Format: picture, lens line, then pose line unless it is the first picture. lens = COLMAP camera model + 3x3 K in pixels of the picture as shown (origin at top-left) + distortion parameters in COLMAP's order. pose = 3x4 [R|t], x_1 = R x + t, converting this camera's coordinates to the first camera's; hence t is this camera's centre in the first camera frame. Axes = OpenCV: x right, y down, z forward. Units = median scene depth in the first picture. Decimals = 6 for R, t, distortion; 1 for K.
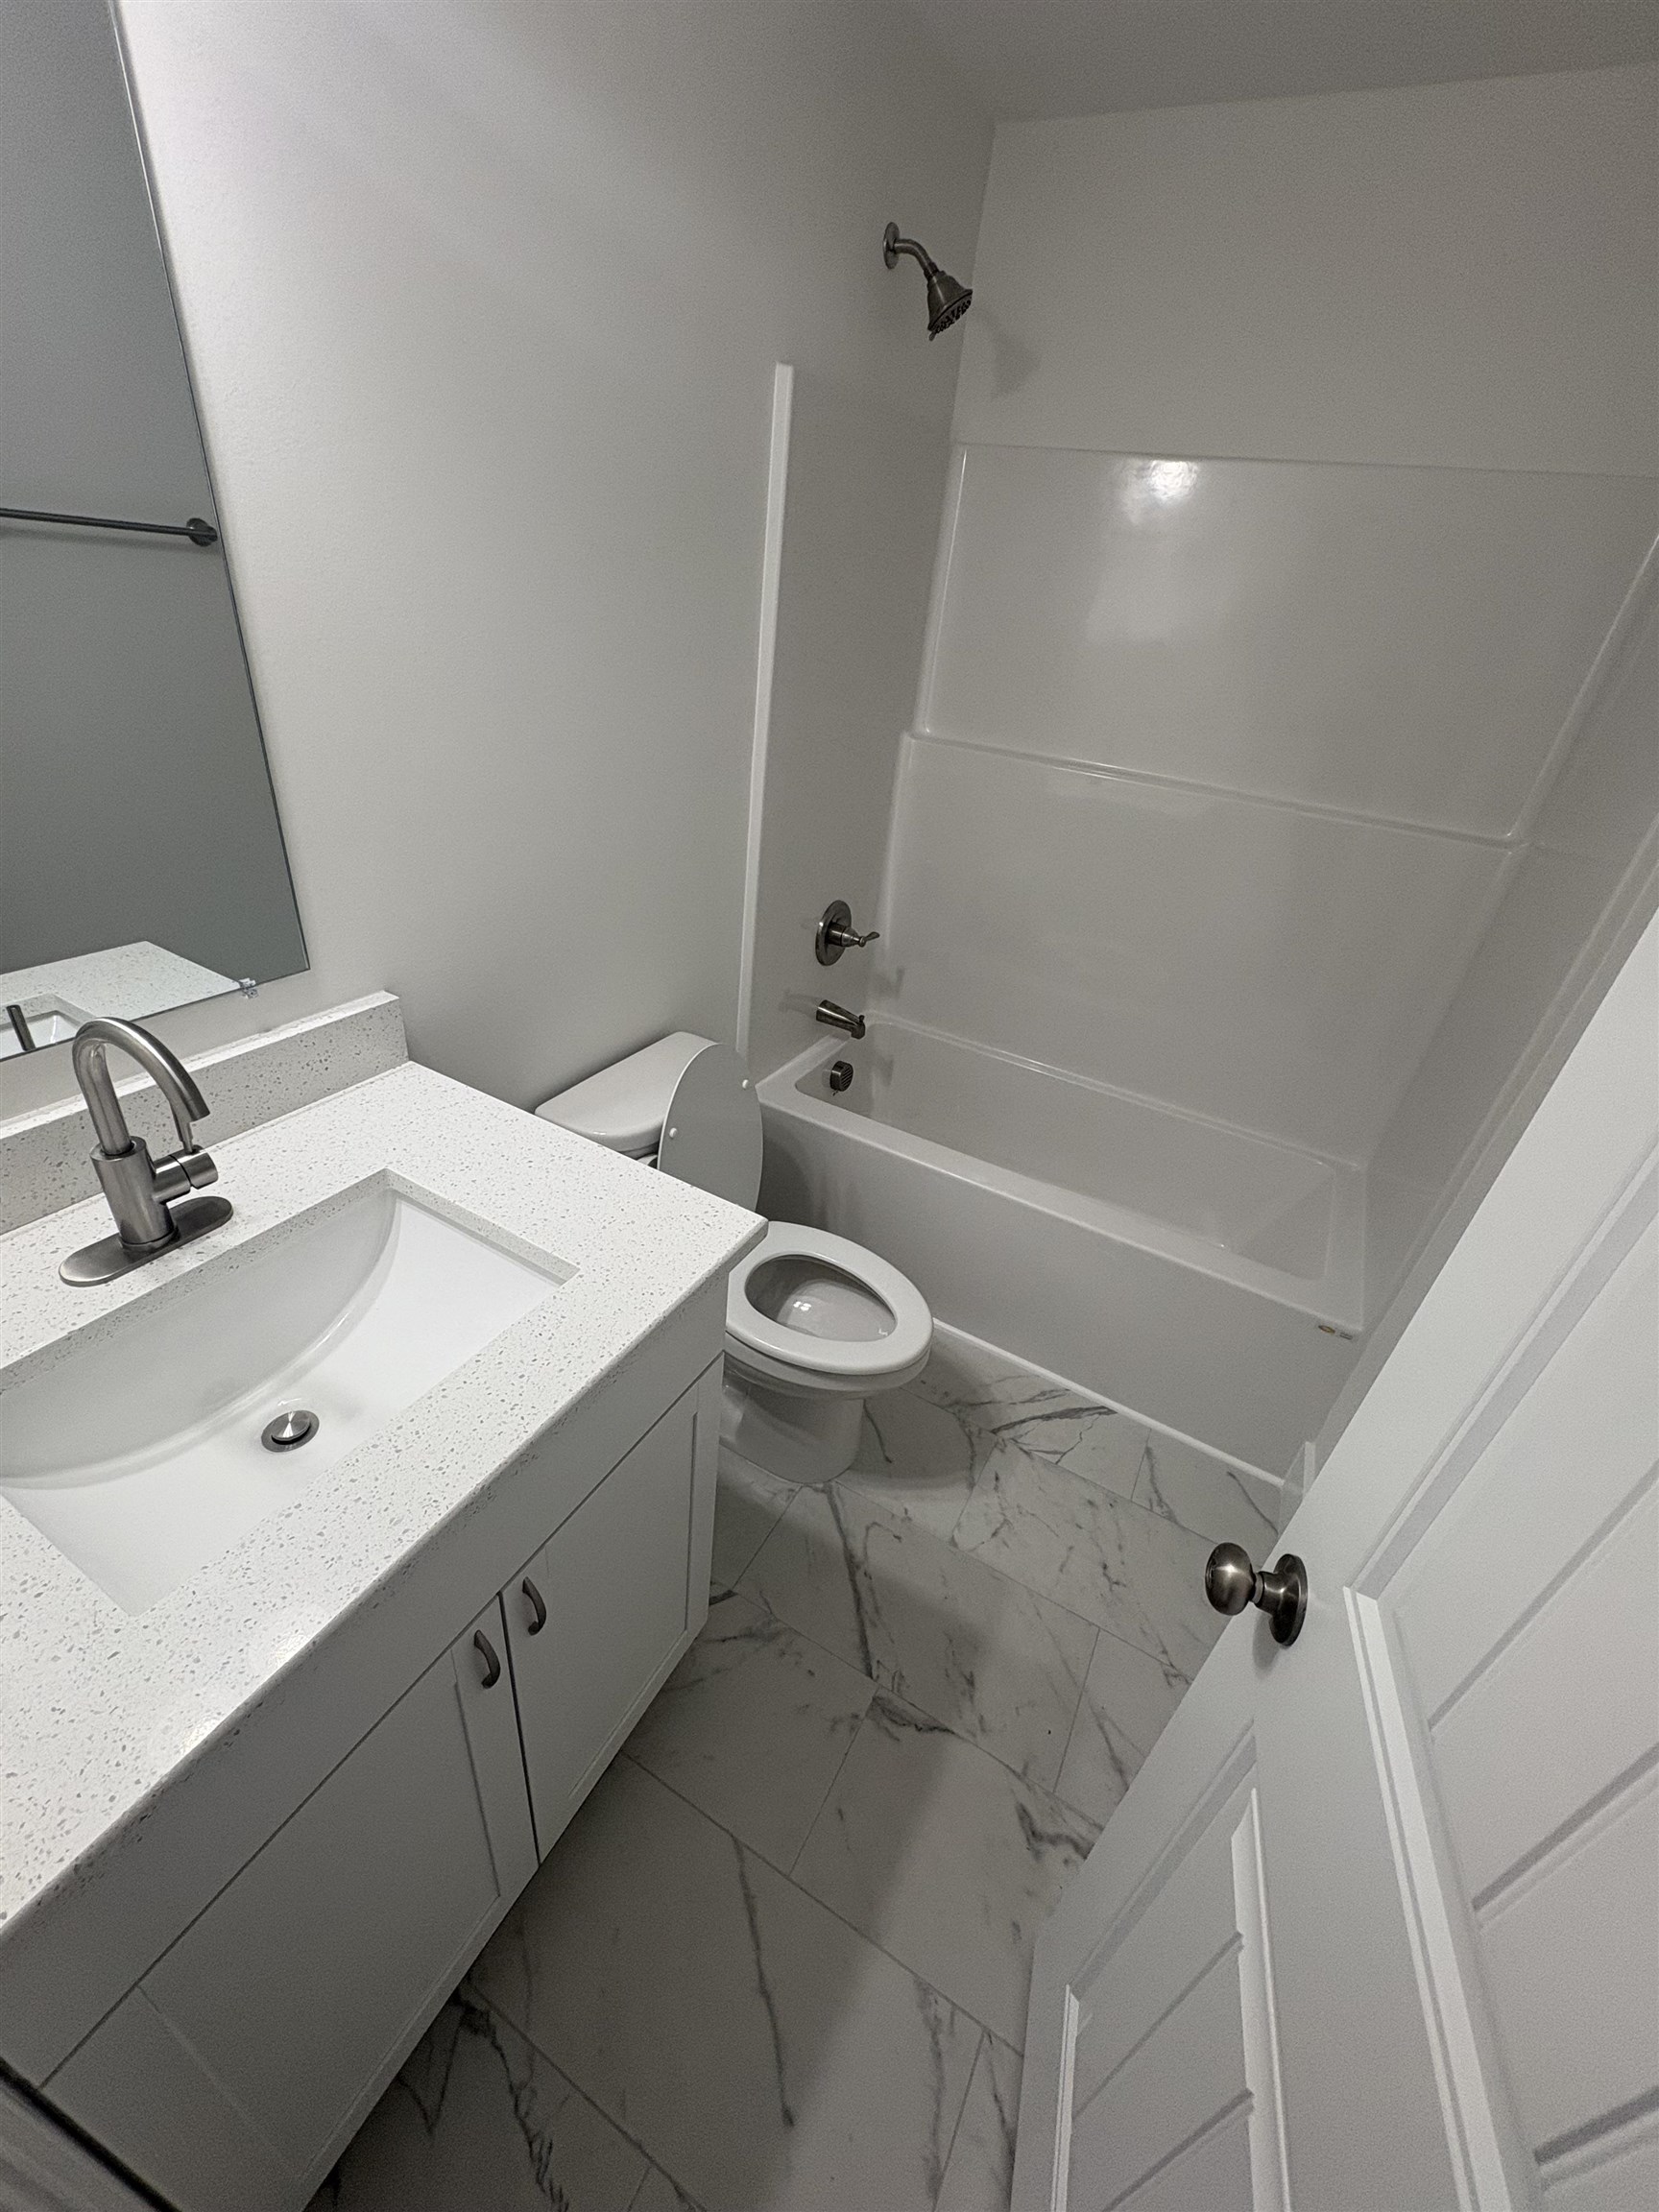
lens RADIAL K [[885.6, 0, 827.0], [0, 885.6, 1112.6], [0, 0, 1]] dist [-0.000405, 0.000486]
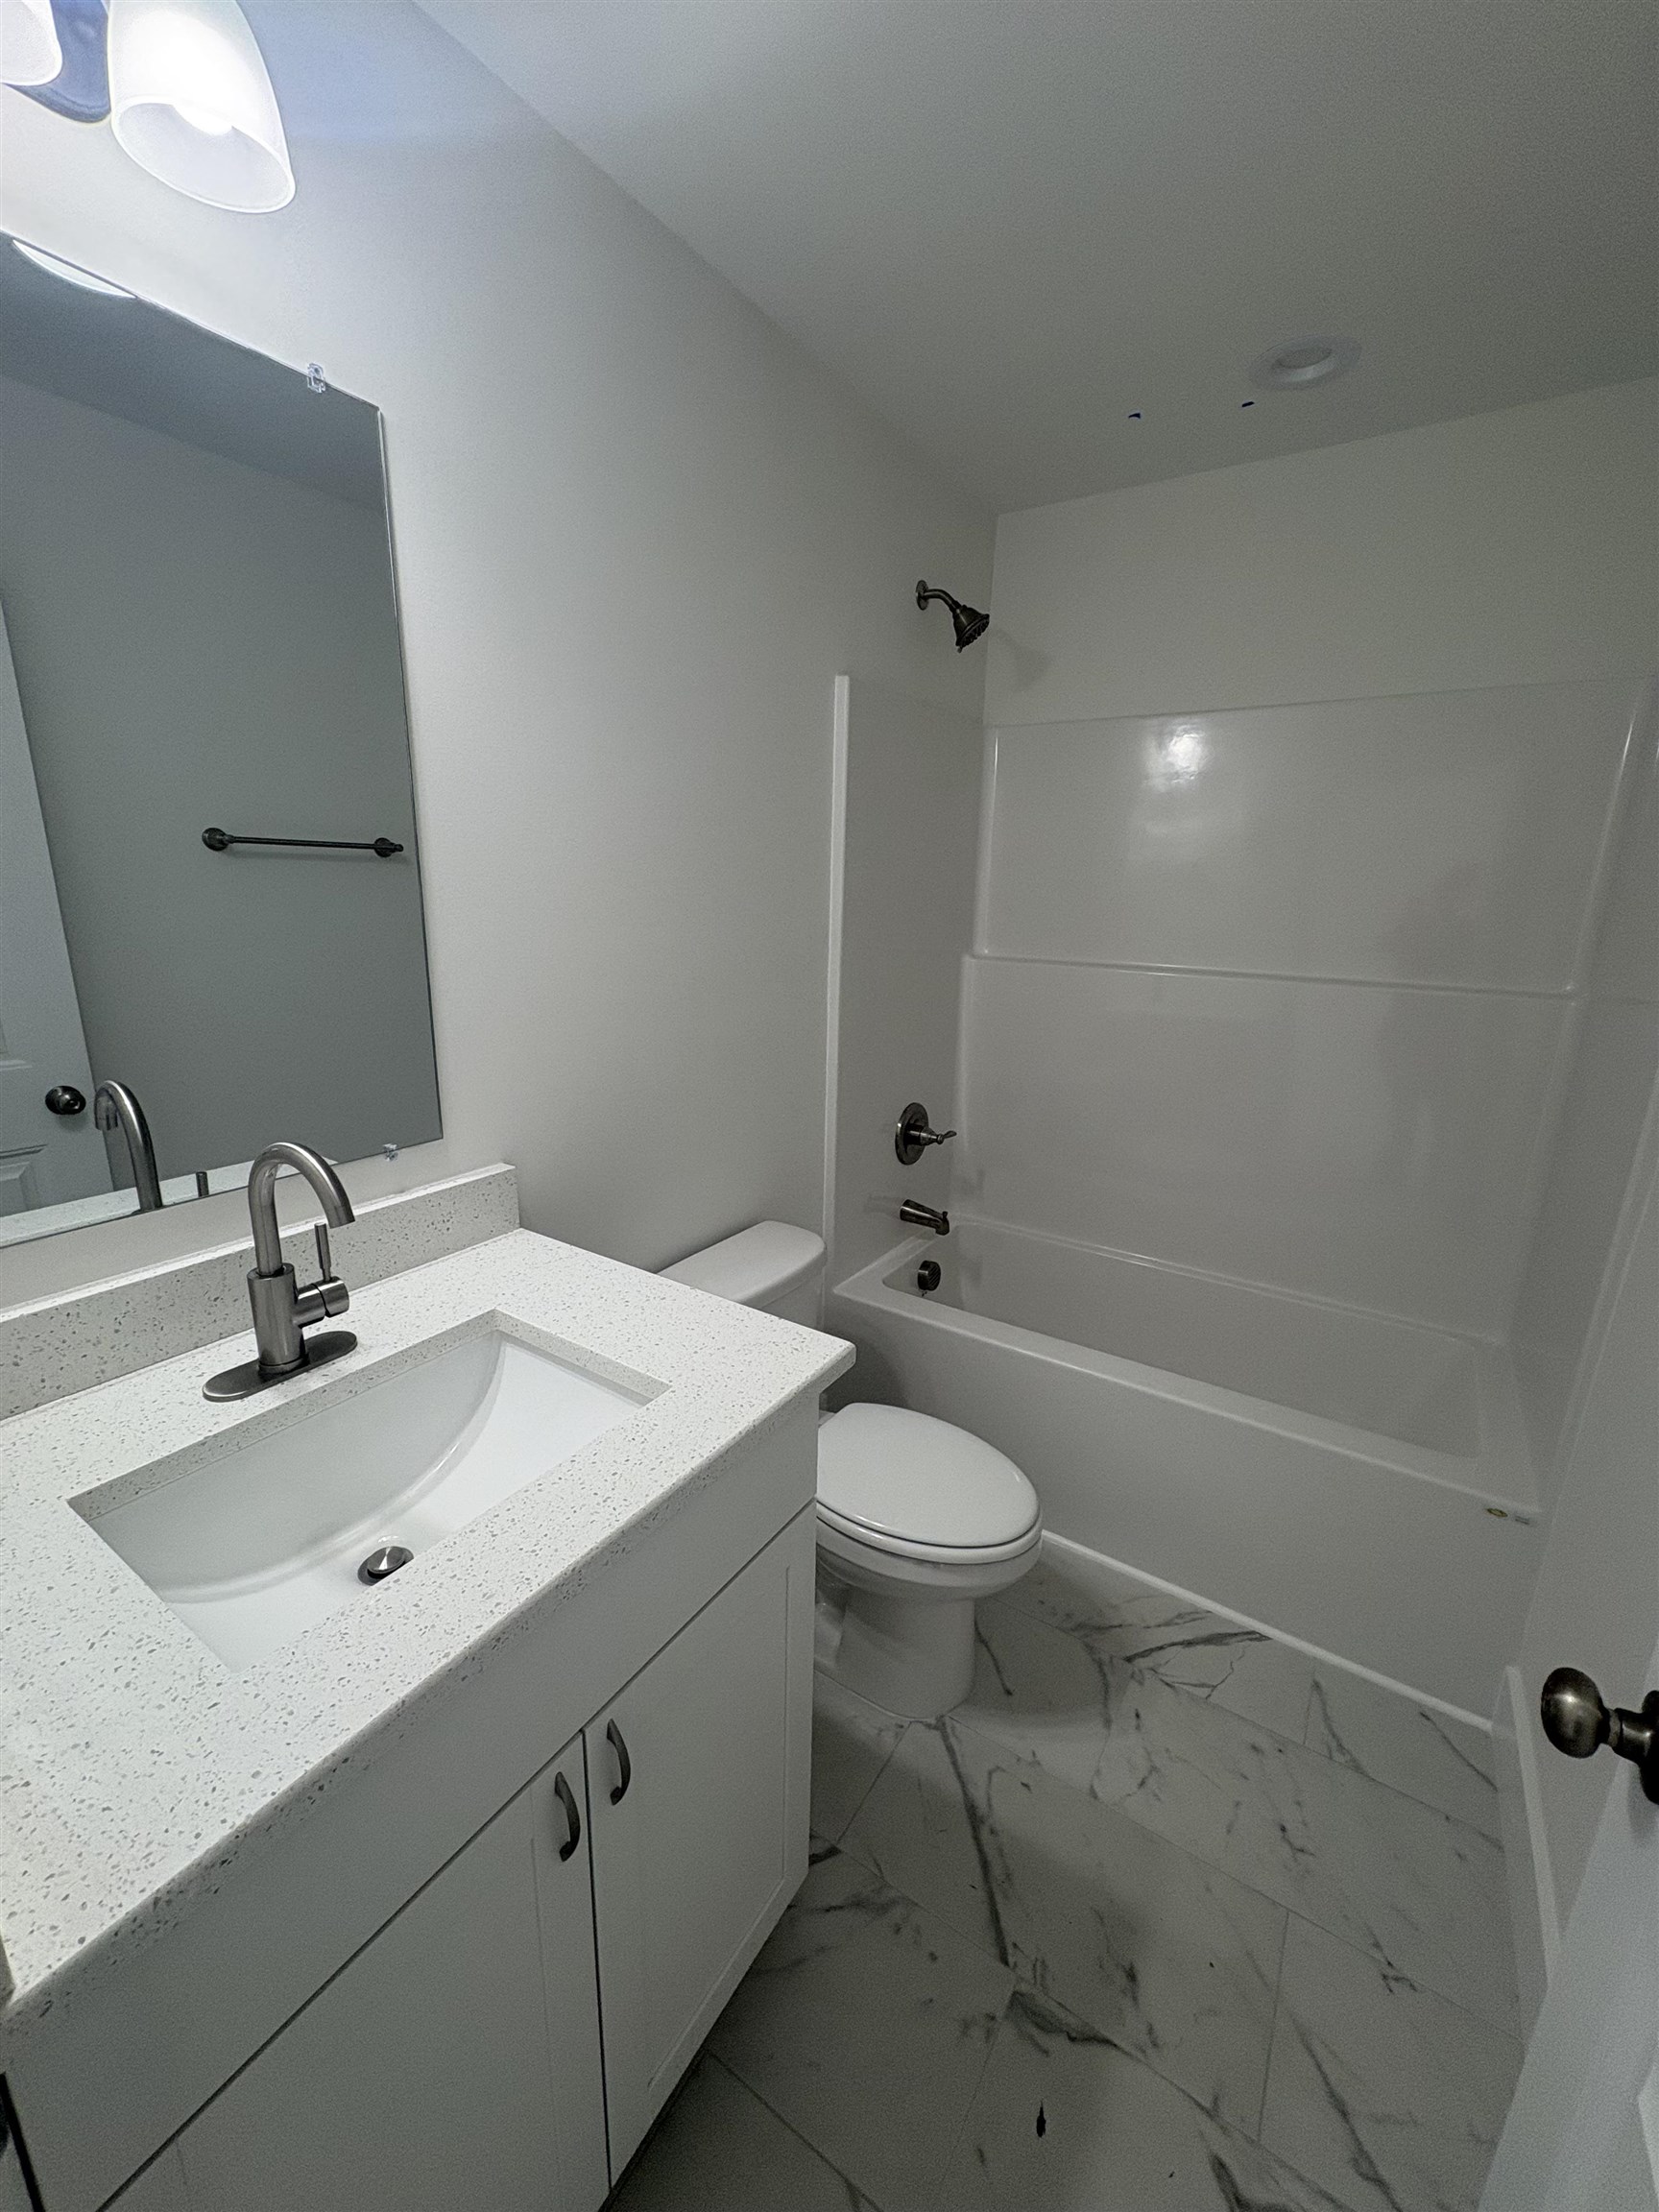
lens RADIAL K [[885.6, 0, 826.2], [0, 885.6, 1109.6], [0, 0, 1]] dist [-0.000405, 0.000486]
pose [[0.993947, -0.061073, -0.091320, 0.007093], [0.032467, 0.957407, -0.286911, 0.114525], [0.104953, 0.282210, 0.953595, -0.030765]]
